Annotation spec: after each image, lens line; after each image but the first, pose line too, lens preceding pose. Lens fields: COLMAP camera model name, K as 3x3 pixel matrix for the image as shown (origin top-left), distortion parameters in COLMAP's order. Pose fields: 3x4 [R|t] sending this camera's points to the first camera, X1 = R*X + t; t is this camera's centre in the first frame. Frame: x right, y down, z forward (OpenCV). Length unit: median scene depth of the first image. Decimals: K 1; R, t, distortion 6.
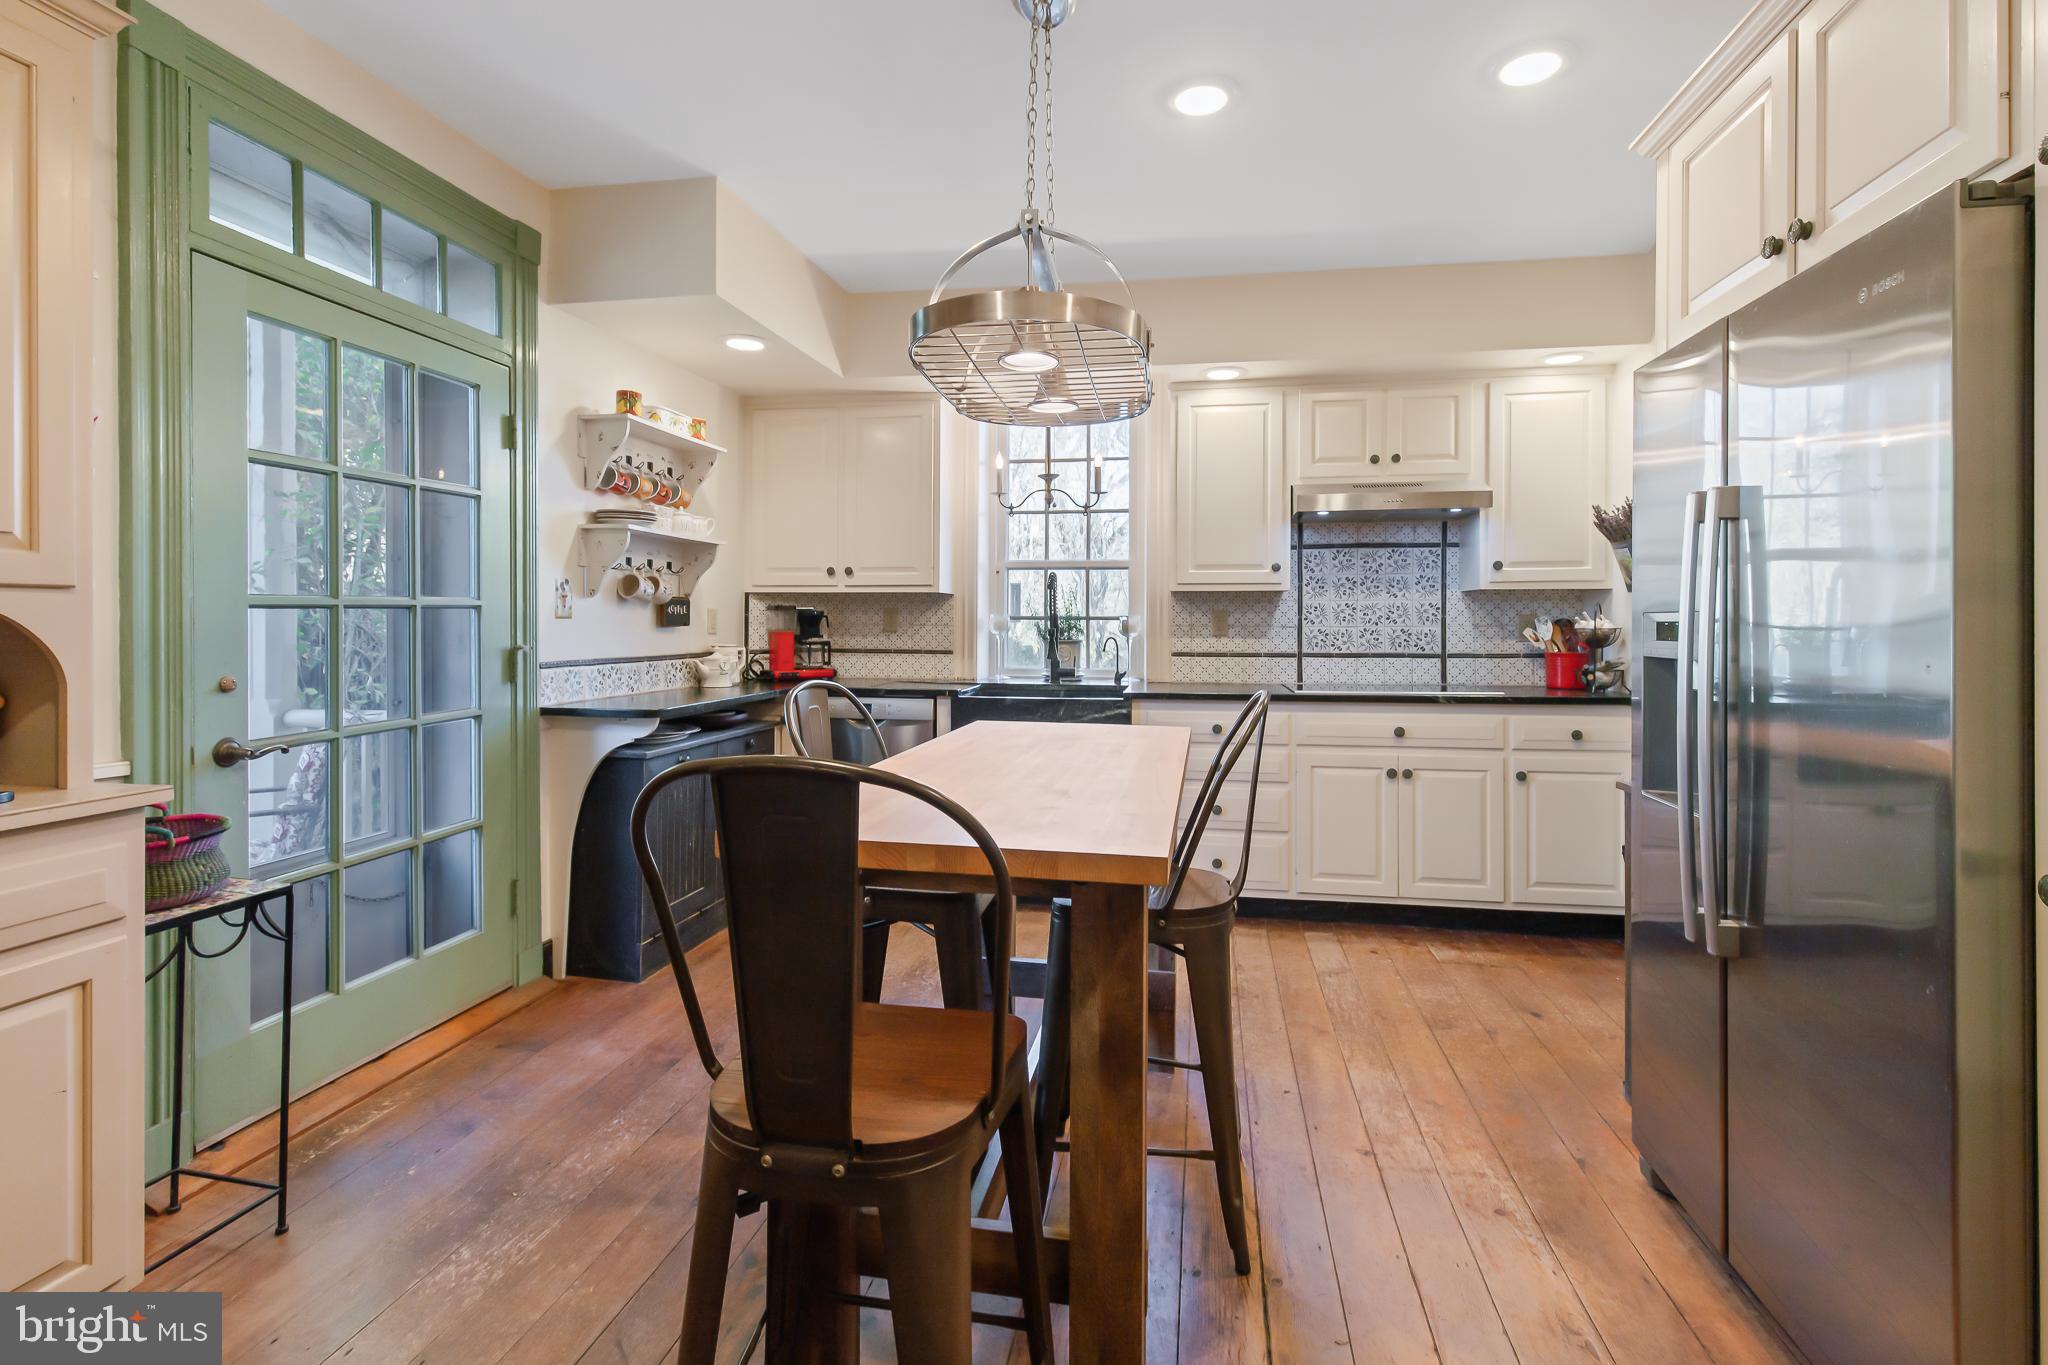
lens RADIAL K [[951.7, 0, 1035.1], [0, 951.7, 628.4], [0, 0, 1]] dist [0.008912, -0.000536]
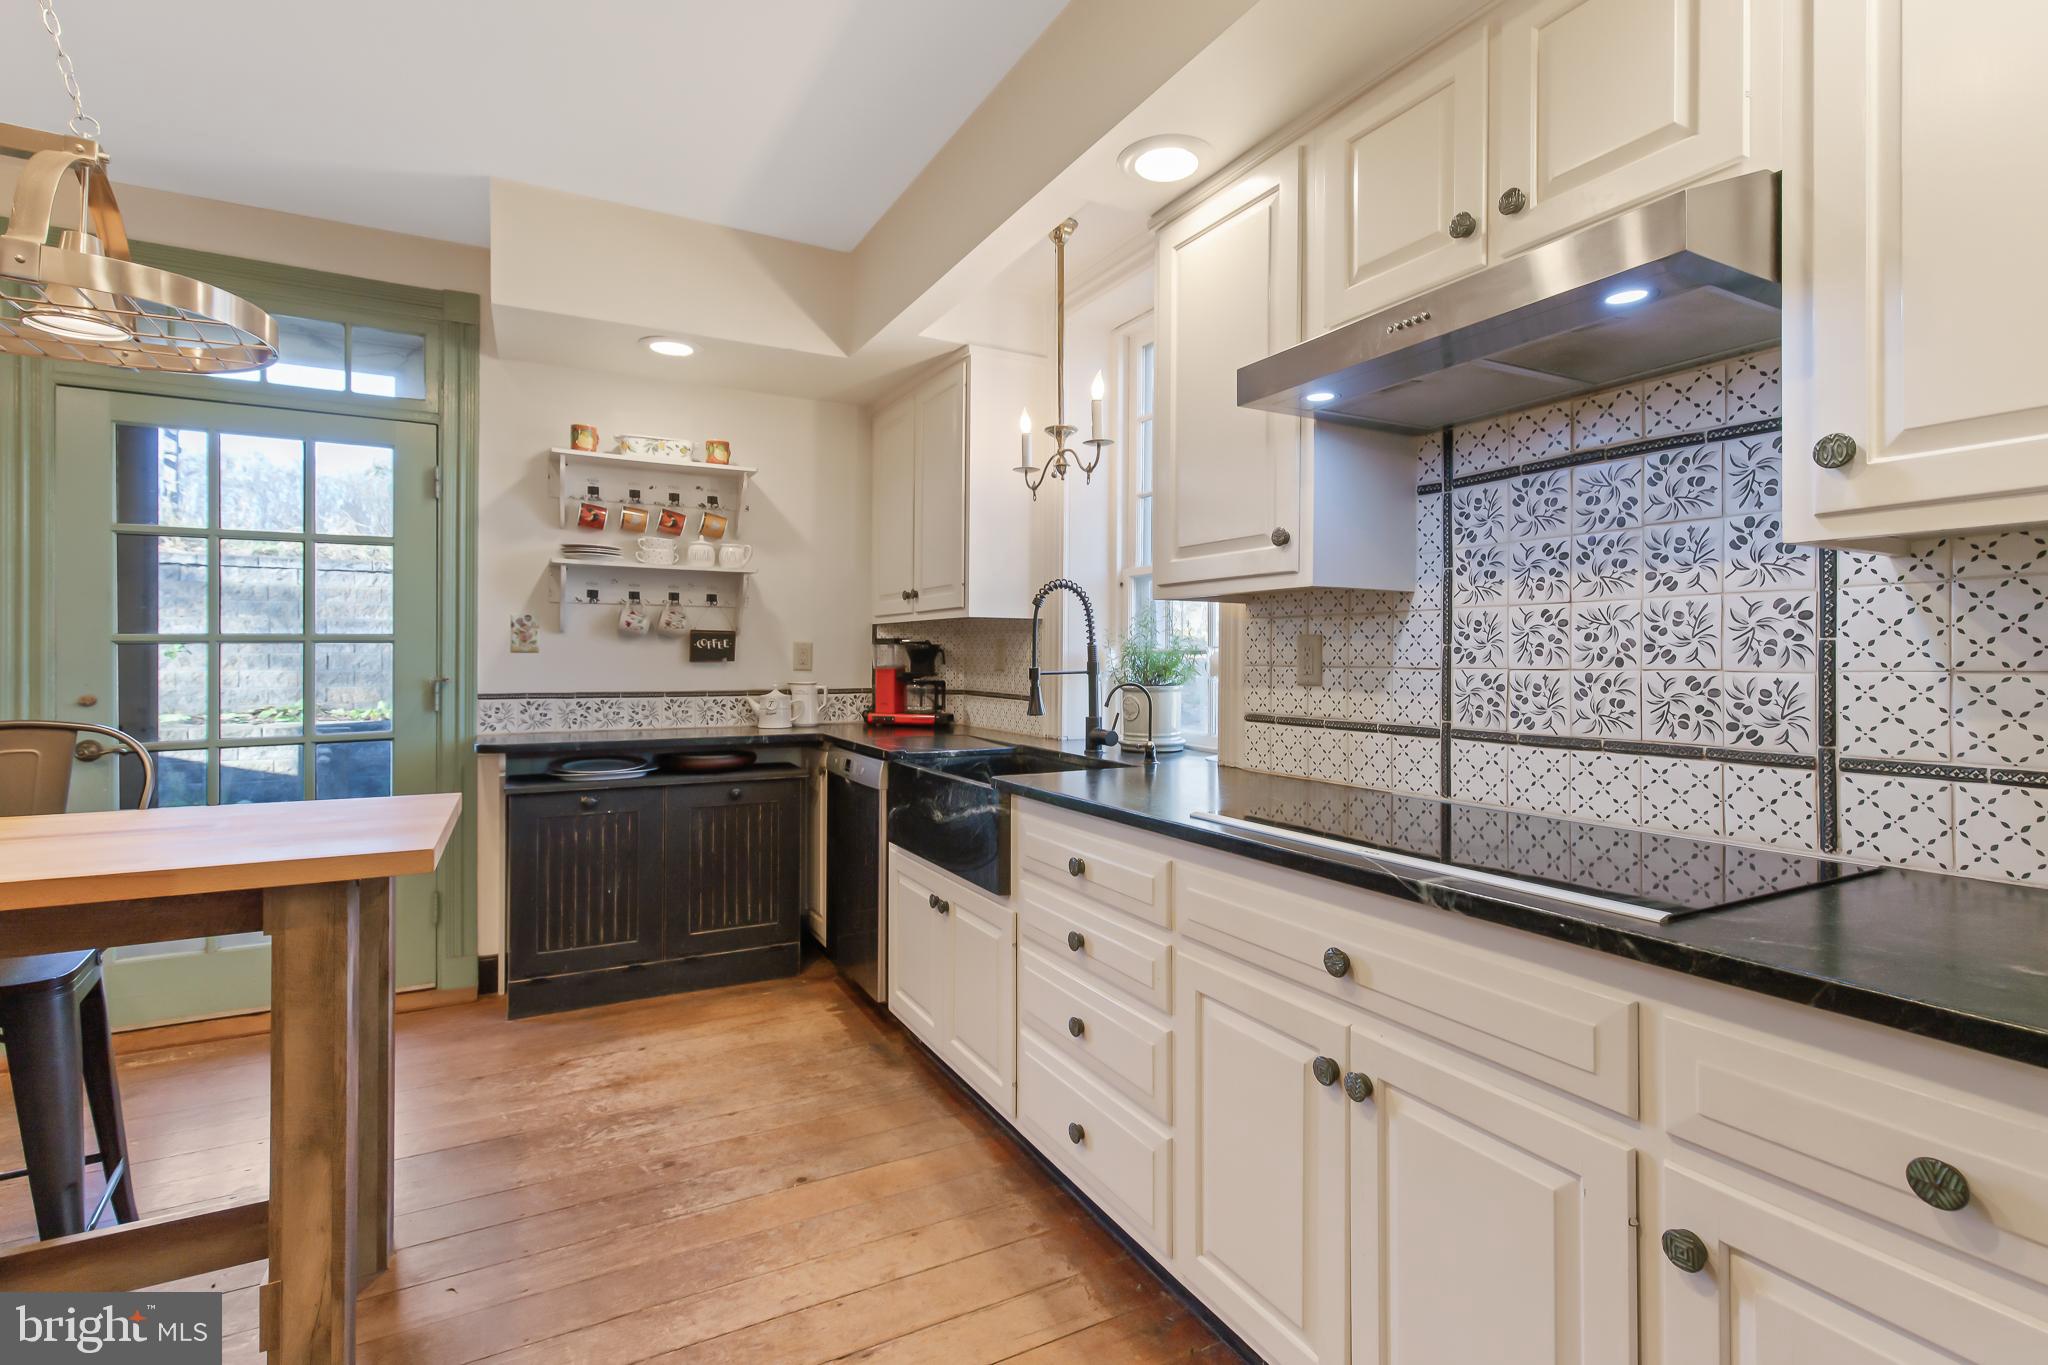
lens RADIAL K [[951.7, 0, 1035.9], [0, 951.7, 657.3], [0, 0, 1]] dist [0.008912, -0.000536]
pose [[0.620091, 0.000061, -0.784530, 0.510230], [-0.008339, 0.999944, -0.006514, -0.002366], [0.784486, 0.010582, 0.620057, 0.589779]]
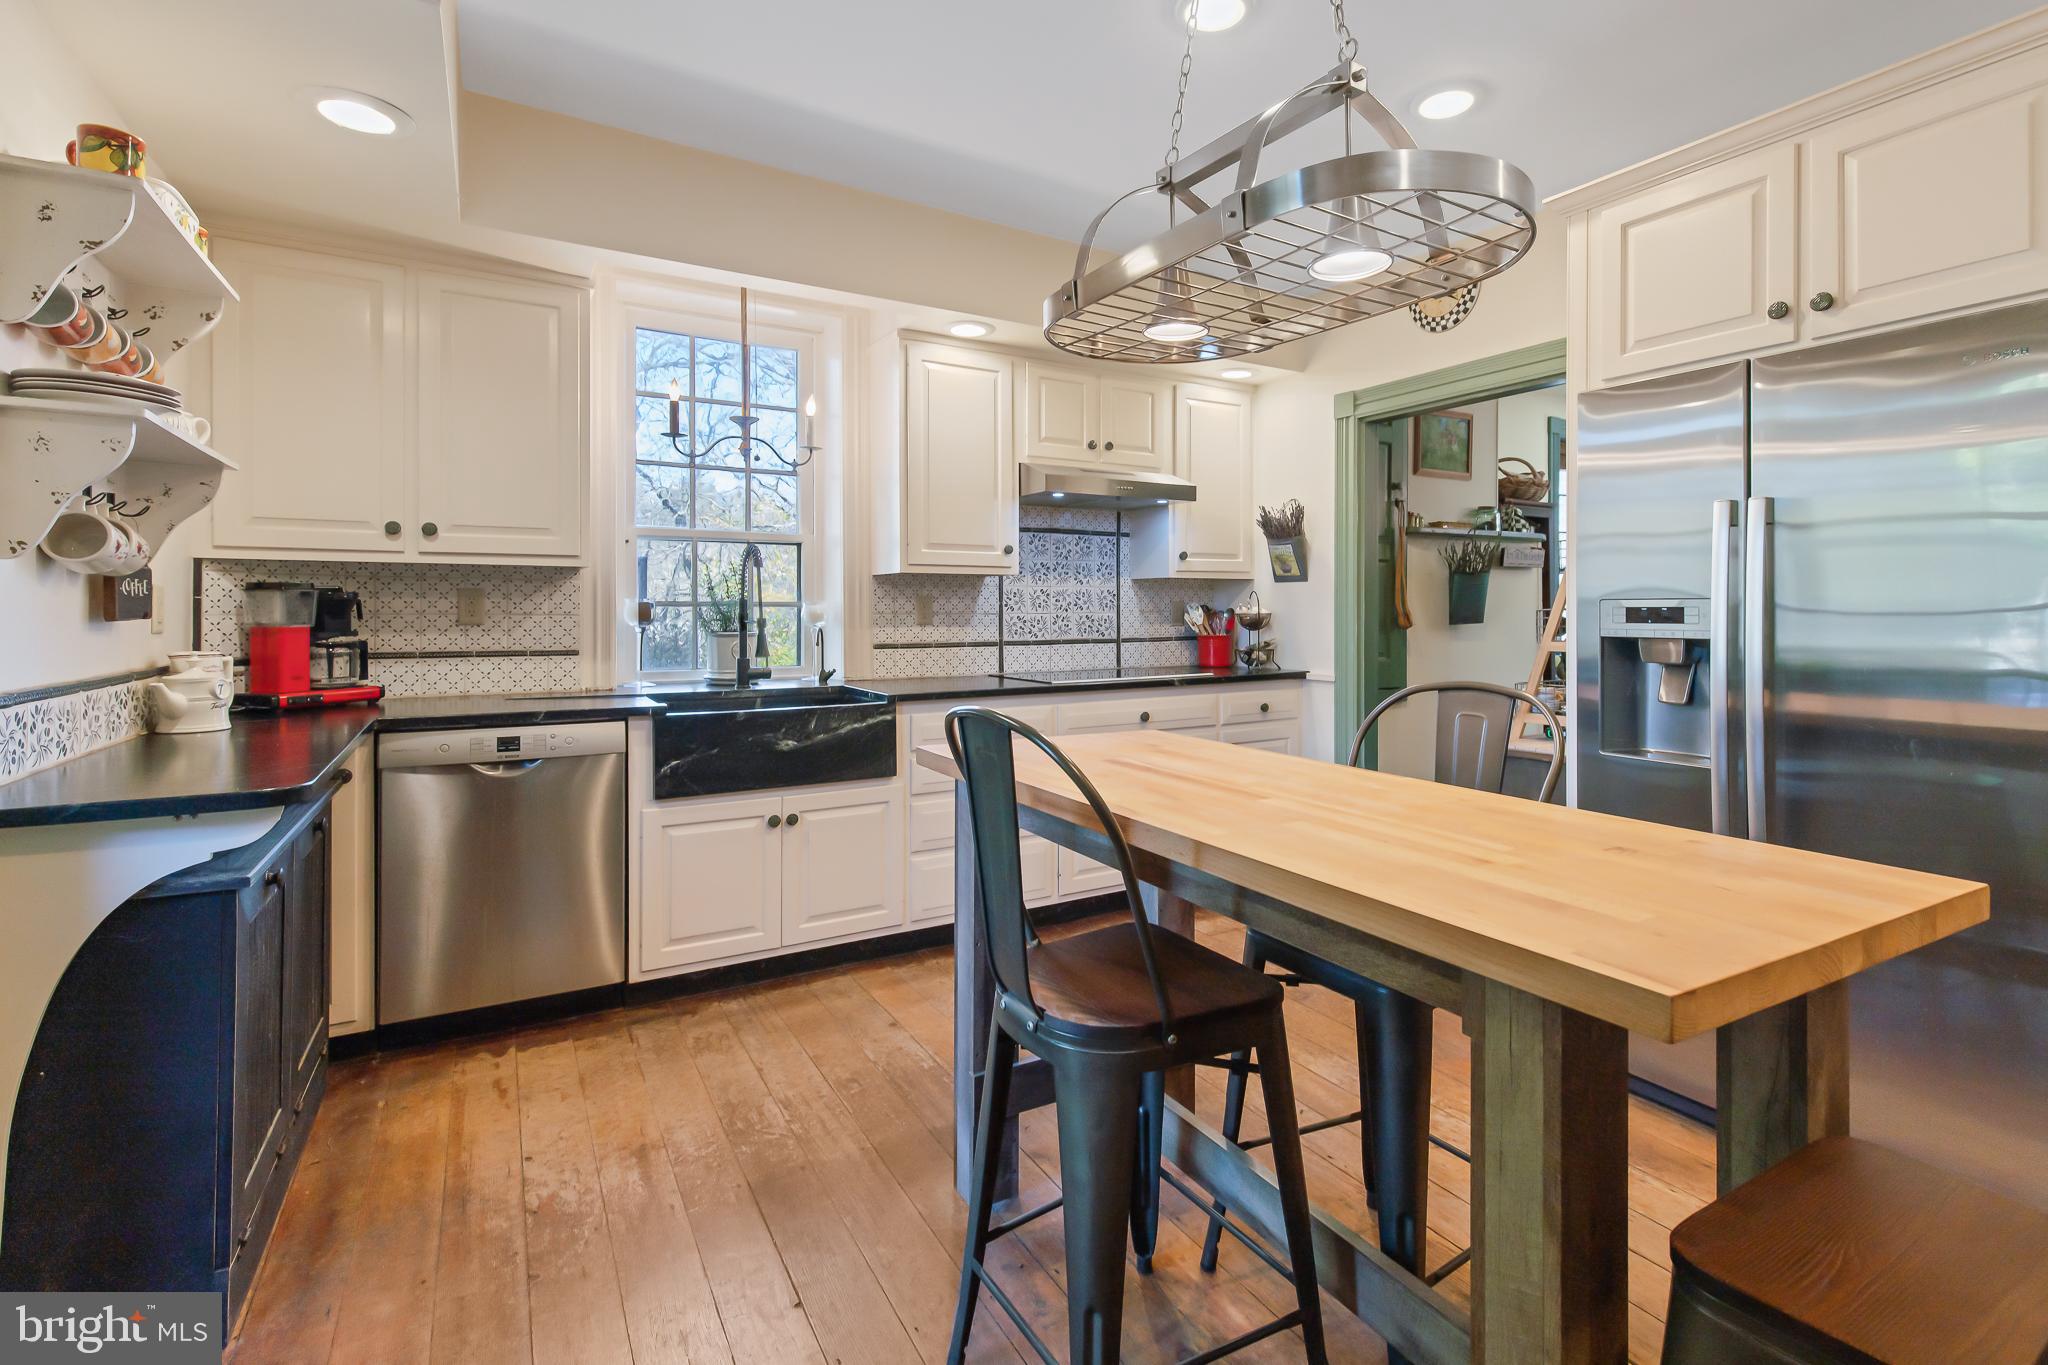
lens RADIAL K [[951.7, 0, 1054.9], [0, 951.7, 616.0], [0, 0, 1]] dist [0.008912, -0.000536]
pose [[0.758949, -0.007313, 0.651109, -0.299165], [0.007028, 0.999971, 0.003039, -0.001886], [-0.651112, 0.002269, 0.758979, 0.252528]]
